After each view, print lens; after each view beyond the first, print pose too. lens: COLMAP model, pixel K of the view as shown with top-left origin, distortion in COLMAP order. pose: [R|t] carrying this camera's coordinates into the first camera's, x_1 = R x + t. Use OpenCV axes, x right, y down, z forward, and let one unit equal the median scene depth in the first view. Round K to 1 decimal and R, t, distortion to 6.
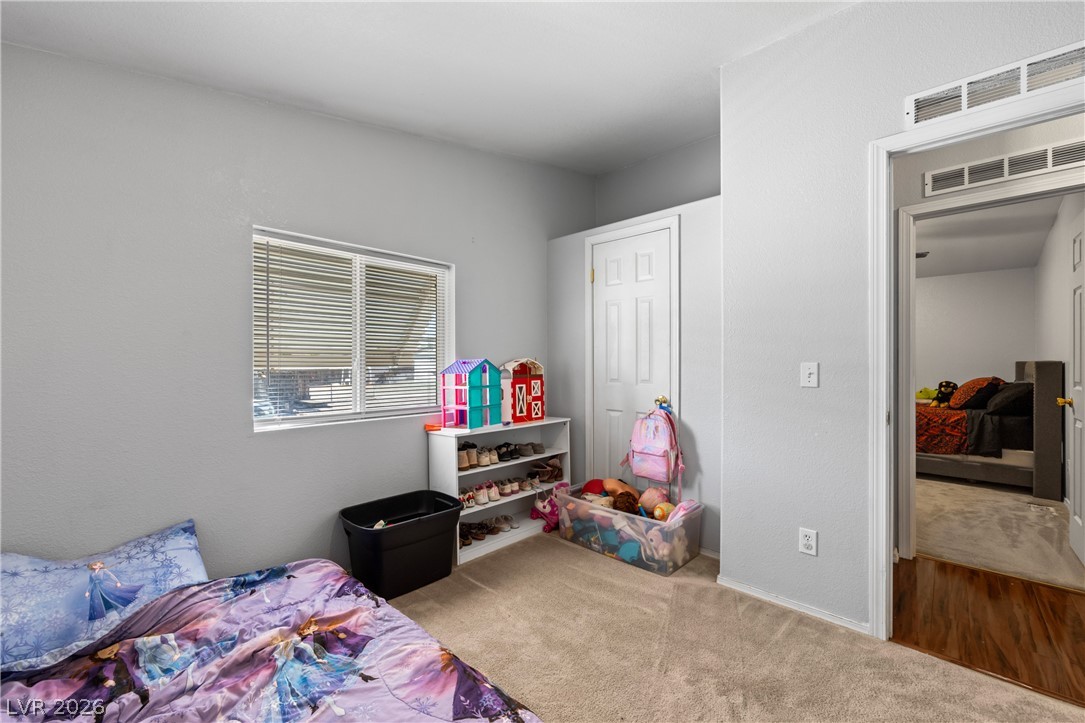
lens RADIAL K [[444.2, 0, 538.8], [0, 444.2, 364.5], [0, 0, 1]] dist [-0.013675, 0.000315]
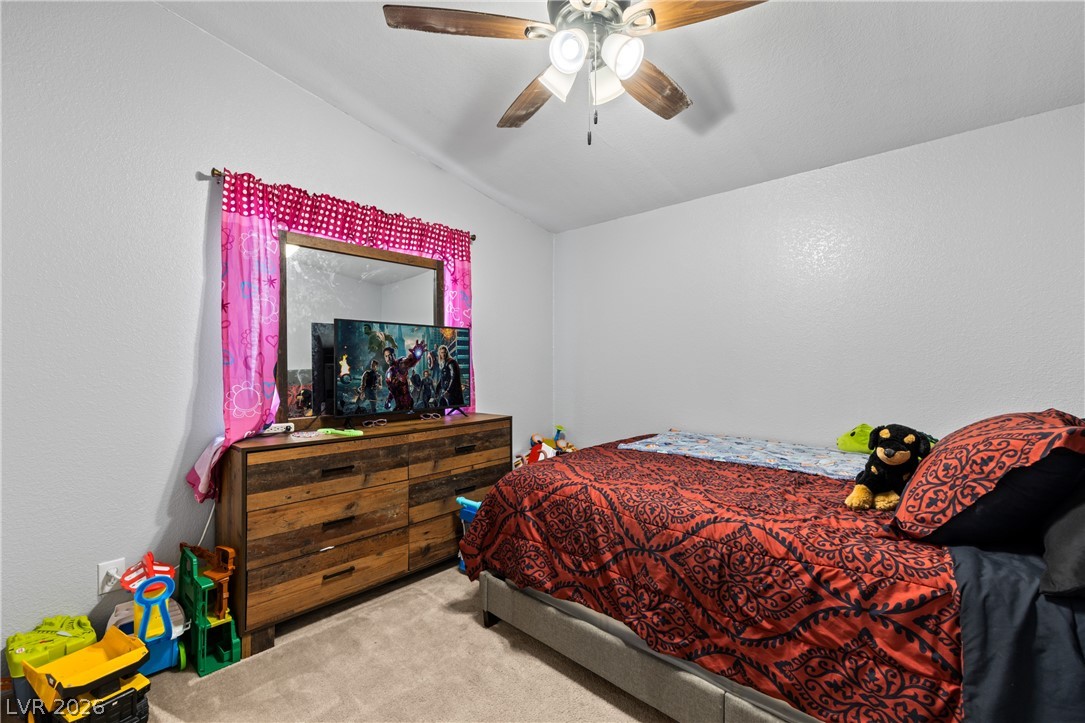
lens RADIAL K [[444.2, 0, 544.7], [0, 444.2, 363.7], [0, 0, 1]] dist [-0.013675, 0.000315]
pose [[0.999948, -0.000174, 0.010219, 0.681204], [0.000265, 0.999960, -0.008922, -0.001543], [-0.010218, 0.008924, 0.999908, 0.695011]]
